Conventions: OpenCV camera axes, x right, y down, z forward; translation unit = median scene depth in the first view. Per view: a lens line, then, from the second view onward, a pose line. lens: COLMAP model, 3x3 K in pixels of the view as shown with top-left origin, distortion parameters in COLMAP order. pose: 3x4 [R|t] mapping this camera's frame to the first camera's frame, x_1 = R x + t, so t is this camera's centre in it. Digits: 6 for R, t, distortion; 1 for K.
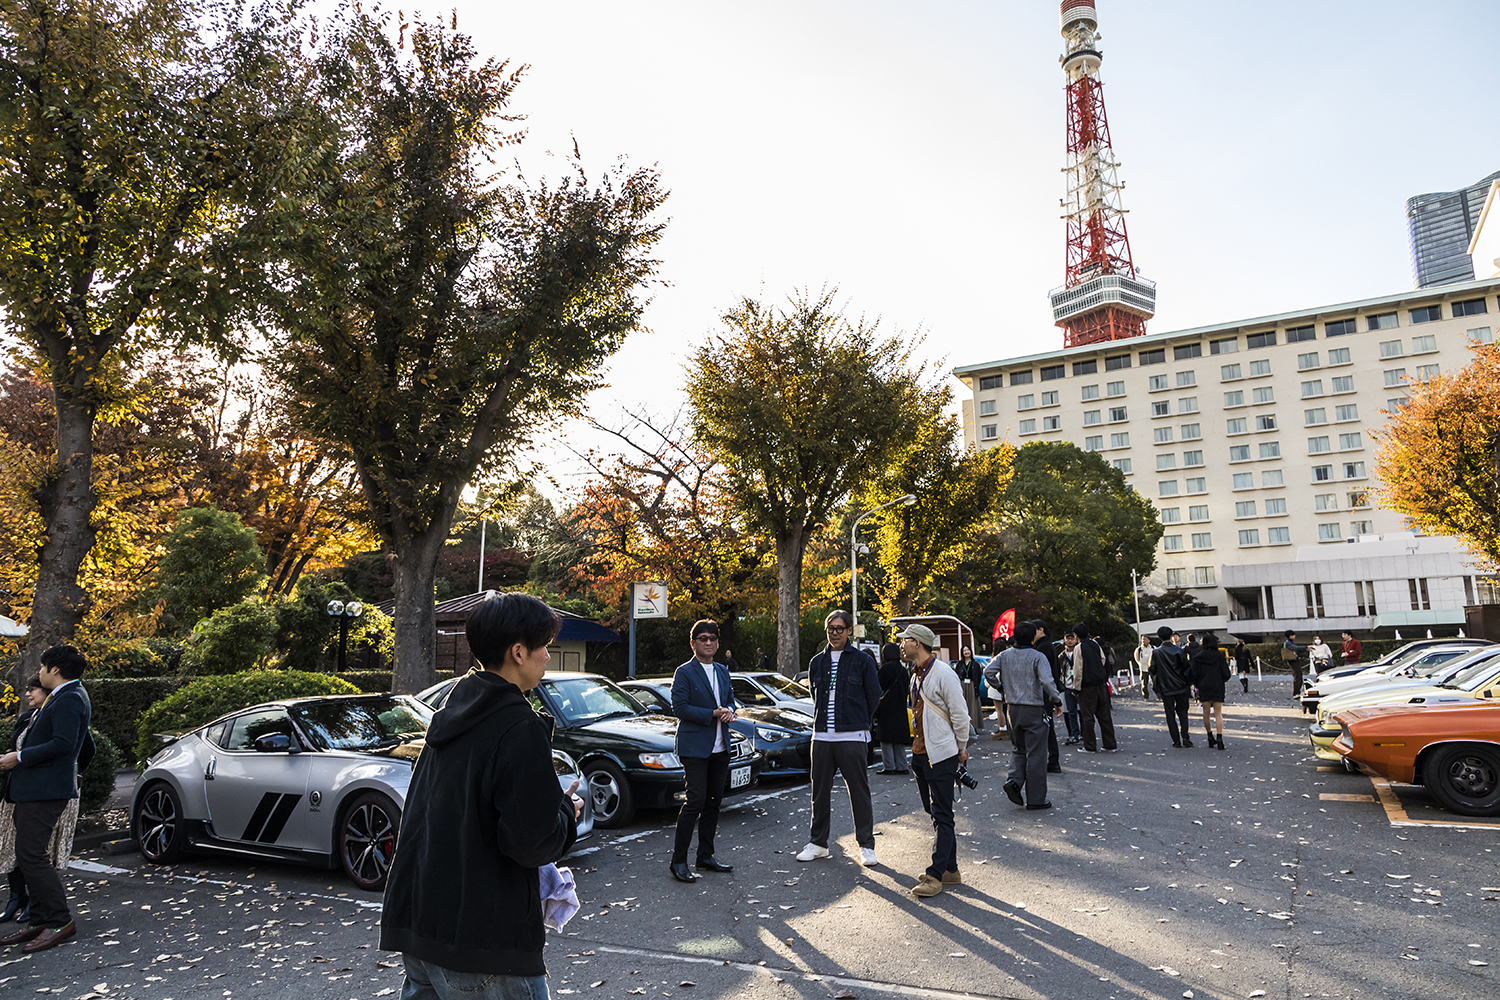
lens RADIAL K [[983.5, 0, 754.7], [0, 983.5, 494.2], [0, 0, 1]] dist [-0.008754, 0.000446]
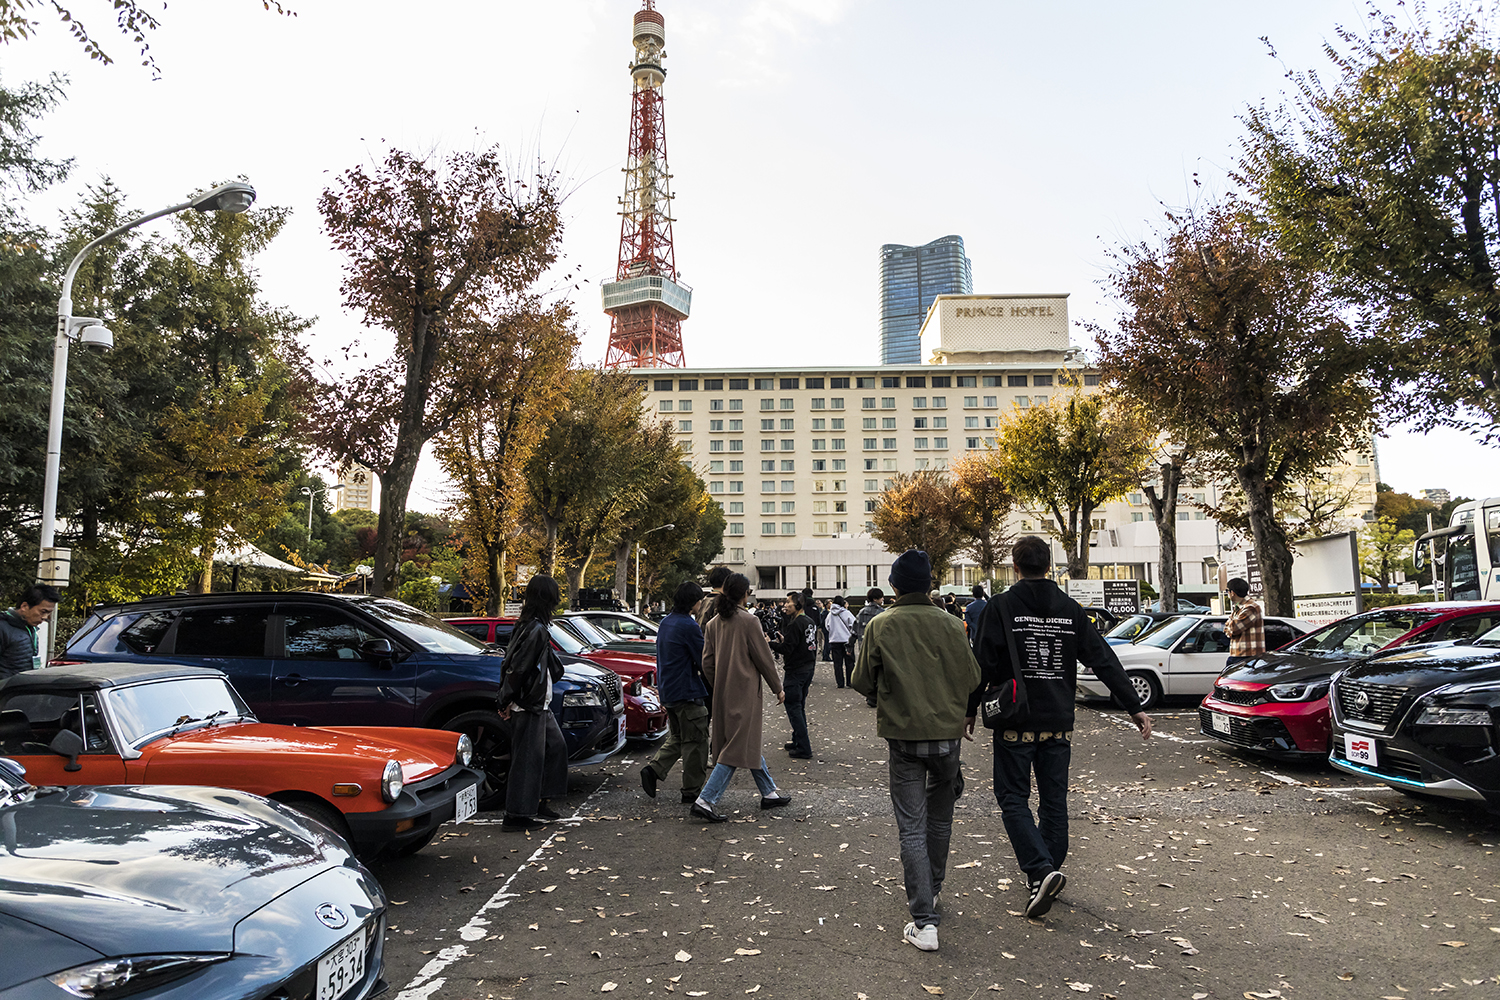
lens RADIAL K [[989.1, 0, 750.0], [0, 989.1, 500.0], [0, 0, 1]] dist [-0.008984, 0.003620]
pose [[0.883103, 0.067723, 0.464266, -0.153445], [-0.090499, 0.995533, 0.026923, -0.028754], [-0.460369, -0.065791, 0.885287, -0.193683]]
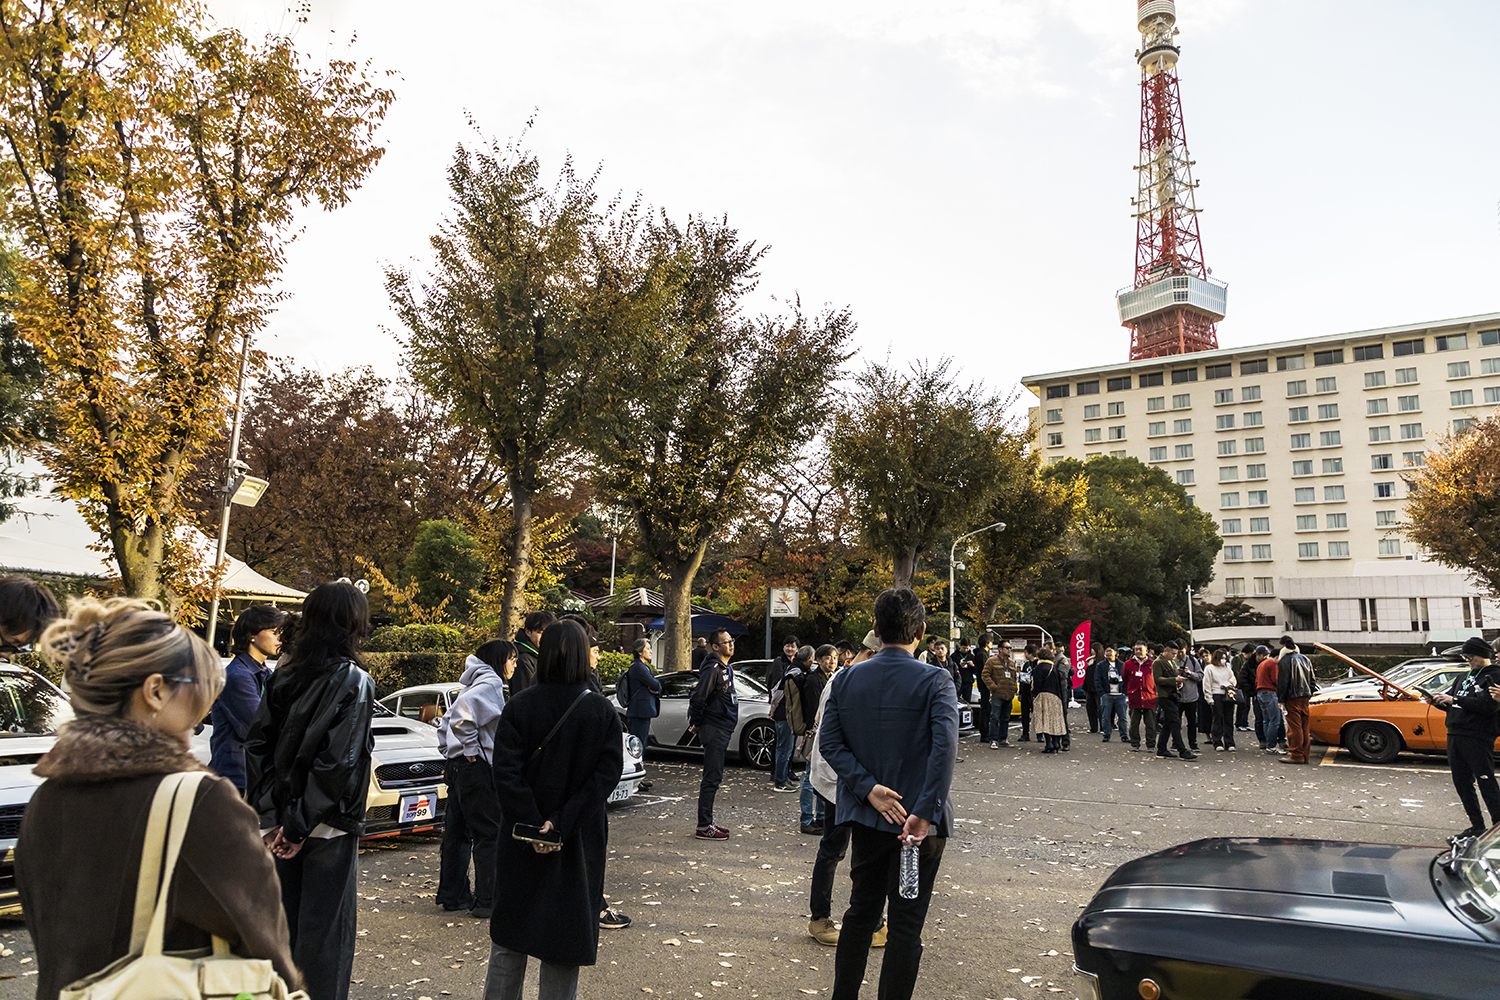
lens RADIAL K [[989.1, 0, 750.0], [0, 989.1, 500.0], [0, 0, 1]] dist [-0.008984, 0.003620]
pose [[0.997968, 0.027038, -0.057692, -0.021776], [-0.026082, 0.999511, 0.017251, -0.010924], [0.058130, -0.015711, 0.998185, -0.063029]]
